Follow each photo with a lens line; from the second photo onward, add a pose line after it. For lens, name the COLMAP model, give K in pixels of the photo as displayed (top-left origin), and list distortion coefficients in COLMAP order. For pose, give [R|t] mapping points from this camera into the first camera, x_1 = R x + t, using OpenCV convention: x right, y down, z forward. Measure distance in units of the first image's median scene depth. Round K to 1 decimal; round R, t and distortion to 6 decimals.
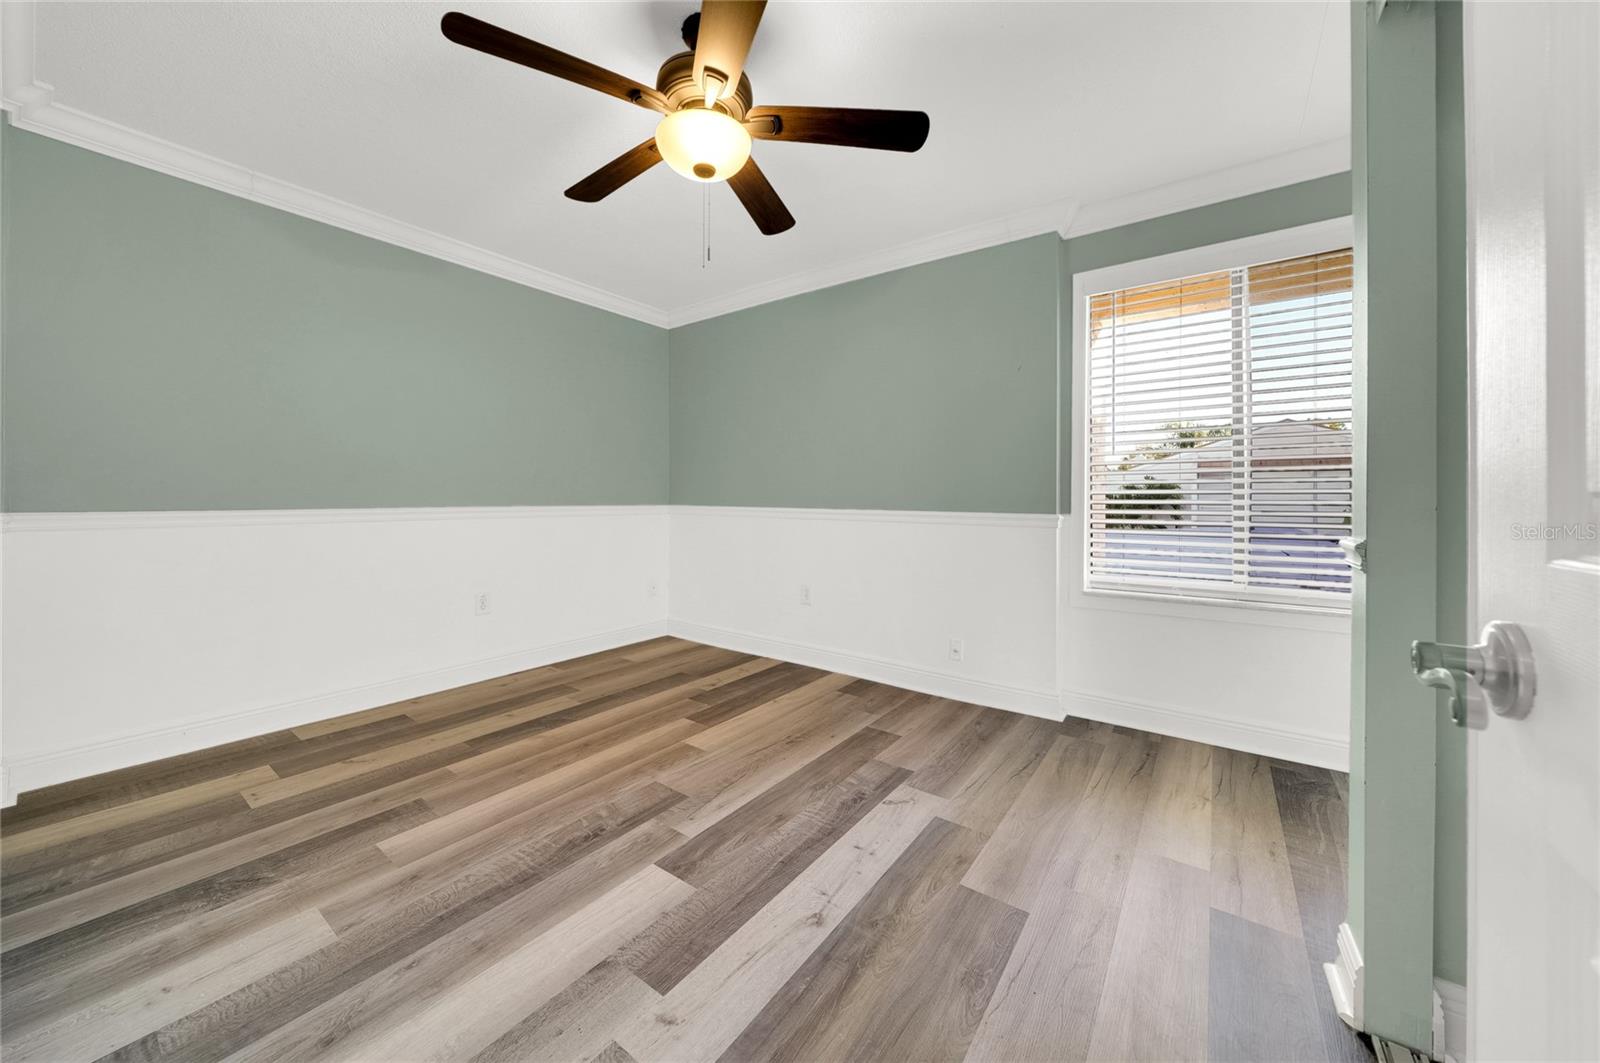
lens RADIAL K [[568.1, 0, 801.7], [0, 568.1, 503.5], [0, 0, 1]] dist [-0.005015, 0.000088]
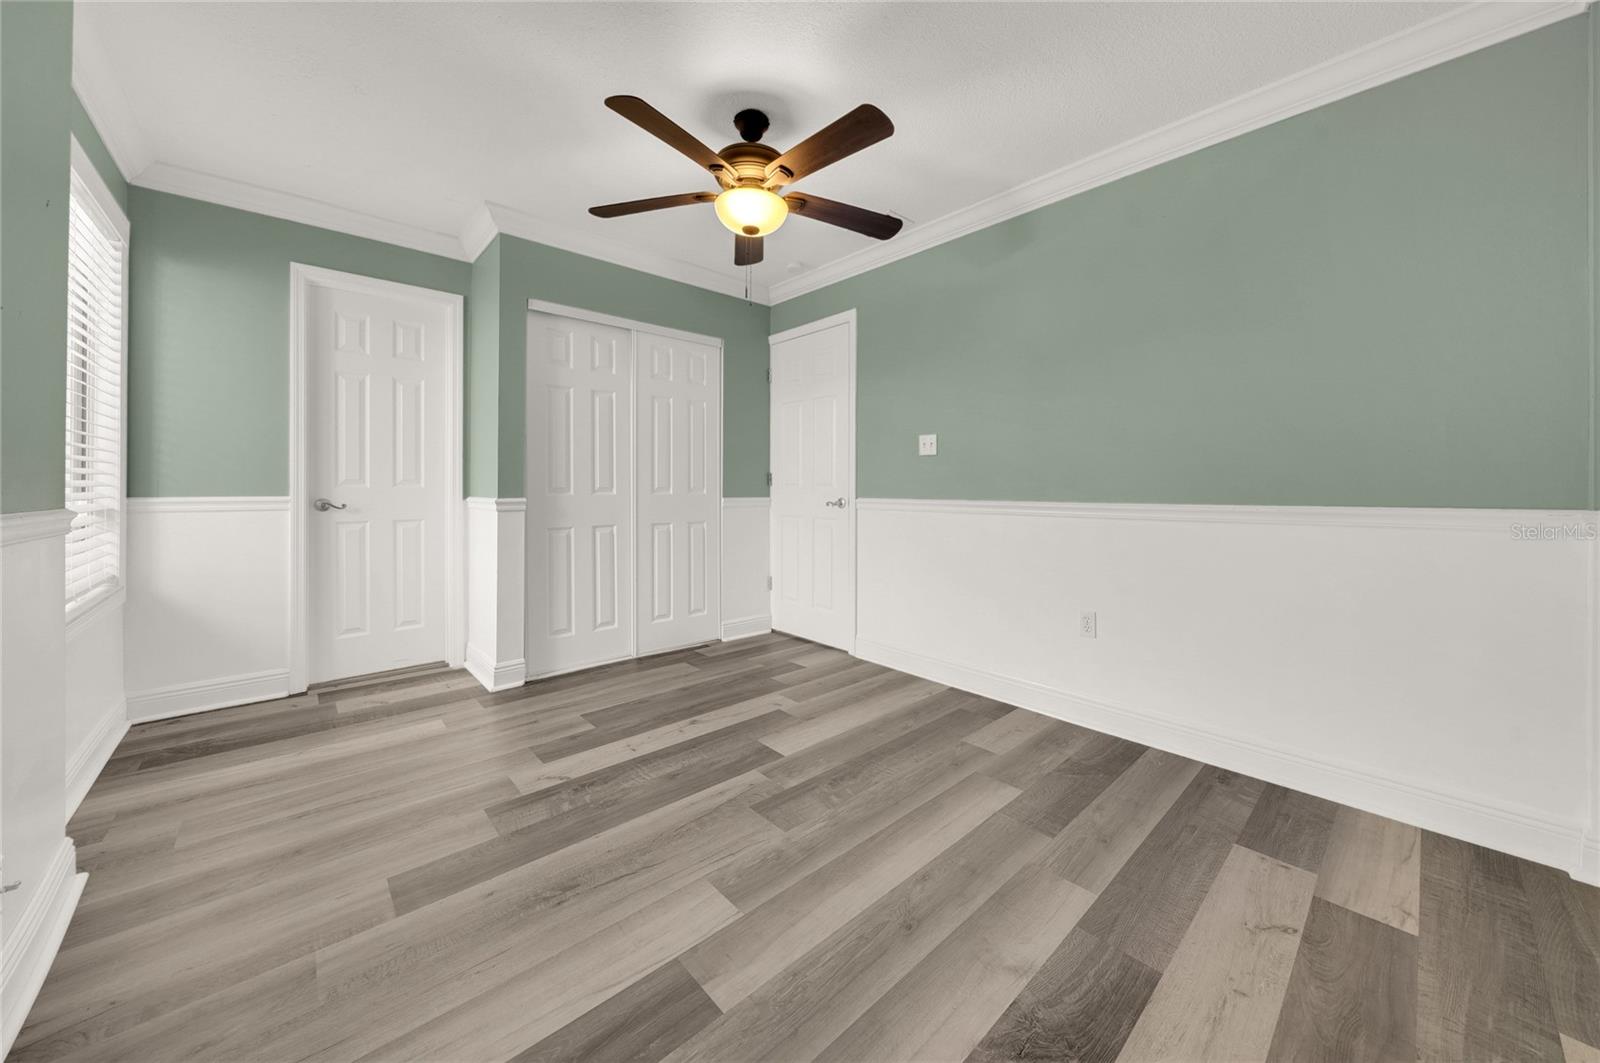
lens RADIAL K [[568.1, 0, 801.7], [0, 568.1, 503.5], [0, 0, 1]] dist [-0.005015, 0.000088]
pose [[-0.978352, -0.014827, 0.206417, -0.427139], [-0.006858, 0.999205, 0.039268, -0.012937], [-0.206835, 0.037002, -0.977676, 1.714717]]
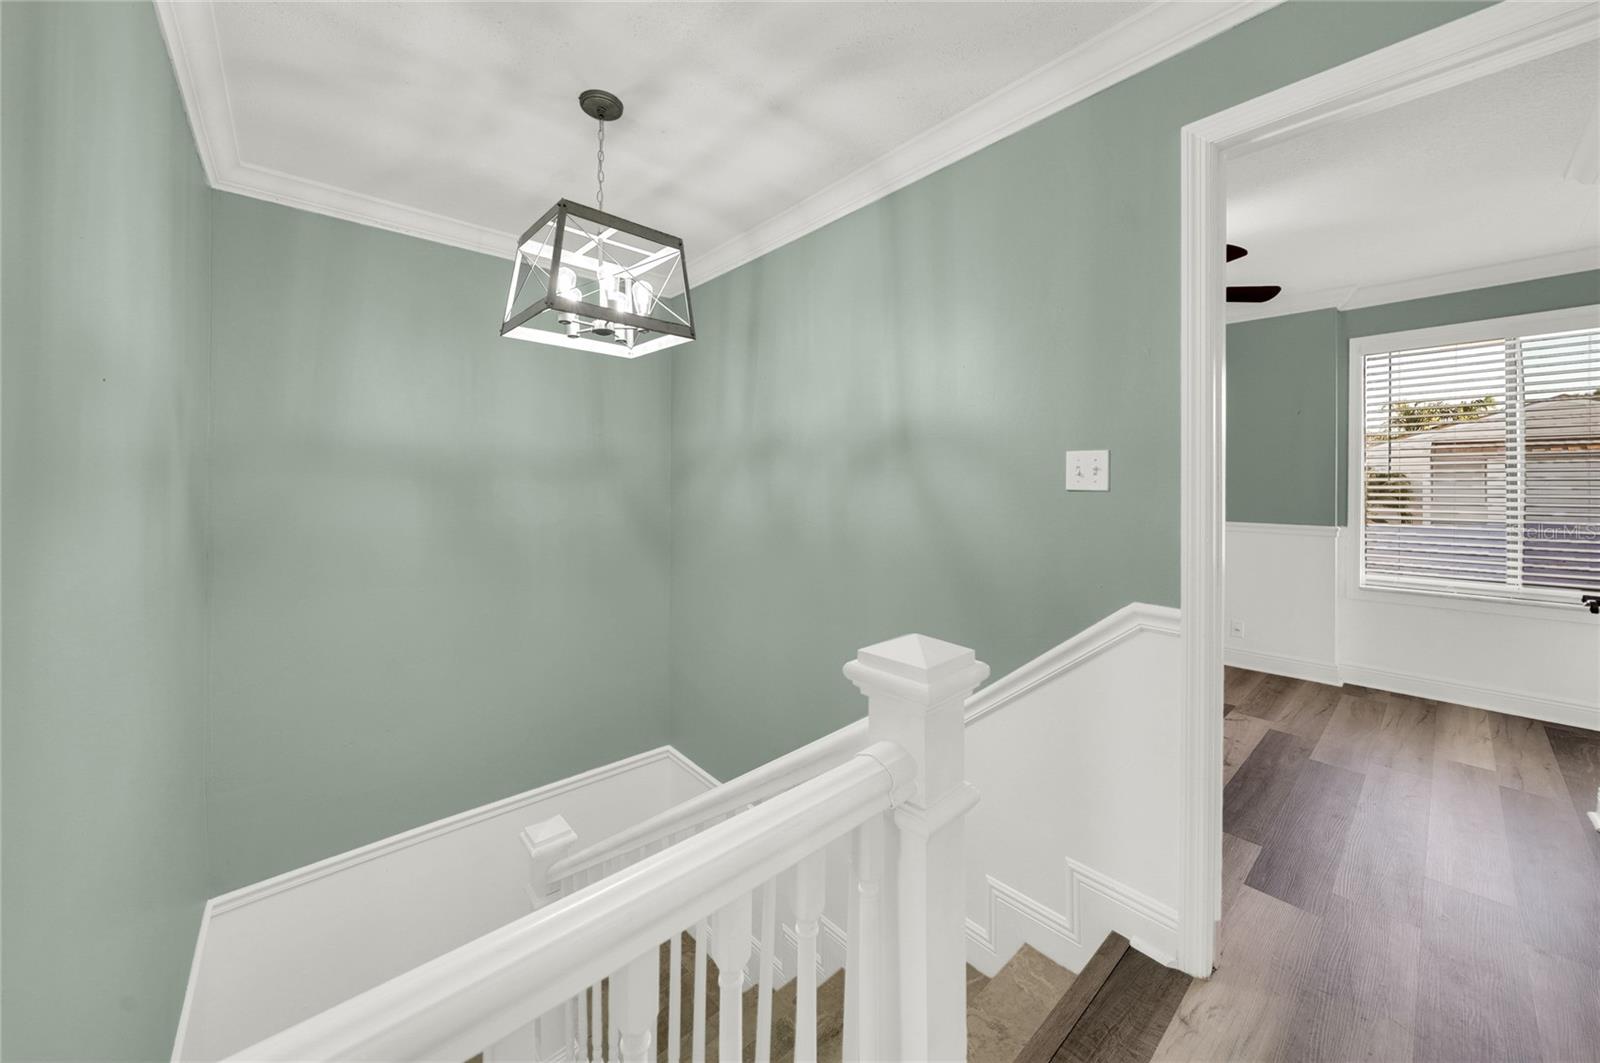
lens RADIAL K [[571.3, 0, 805.2], [0, 571.3, 491.3], [0, 0, 1]] dist [-0.004050, 0.000120]
pose [[0.975851, 0.001035, -0.218434, -0.562372], [-0.001457, 0.999997, -0.001772, -0.071924], [0.218431, 0.002047, 0.975850, -0.665599]]
